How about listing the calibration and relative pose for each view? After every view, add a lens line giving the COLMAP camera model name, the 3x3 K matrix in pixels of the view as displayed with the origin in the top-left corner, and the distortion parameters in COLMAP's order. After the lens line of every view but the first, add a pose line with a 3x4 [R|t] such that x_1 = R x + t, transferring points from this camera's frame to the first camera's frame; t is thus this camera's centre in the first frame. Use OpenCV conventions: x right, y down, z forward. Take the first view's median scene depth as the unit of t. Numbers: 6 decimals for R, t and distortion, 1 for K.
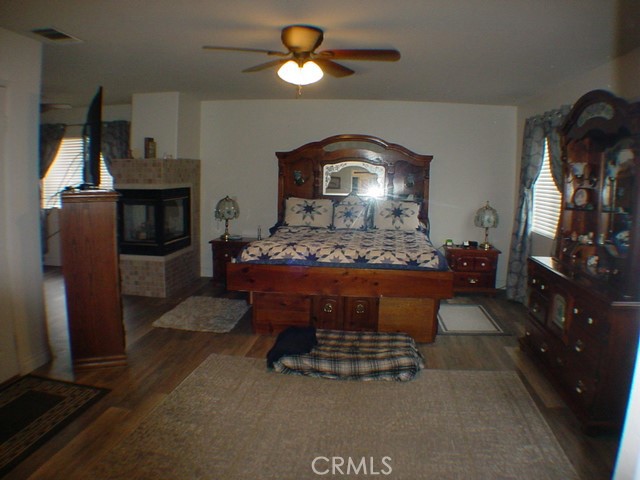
lens RADIAL K [[483.8, 0, 323.4], [0, 483.8, 238.7], [0, 0, 1]] dist [-0.274525, 0.102083]
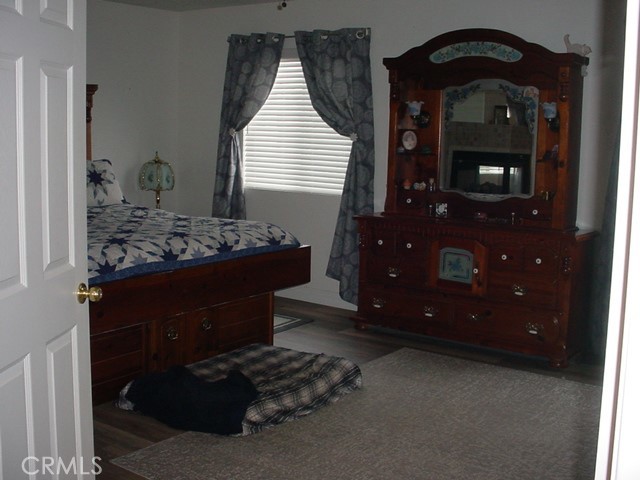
lens RADIAL K [[802.6, 0, 324.3], [0, 802.6, 239.2], [0, 0, 1]] dist [-0.205132, 0.314293]
pose [[0.502466, -0.136152, 0.853809, -0.791560], [0.099941, 0.990050, 0.099063, -0.064936], [-0.858801, 0.035555, 0.511074, 0.301628]]
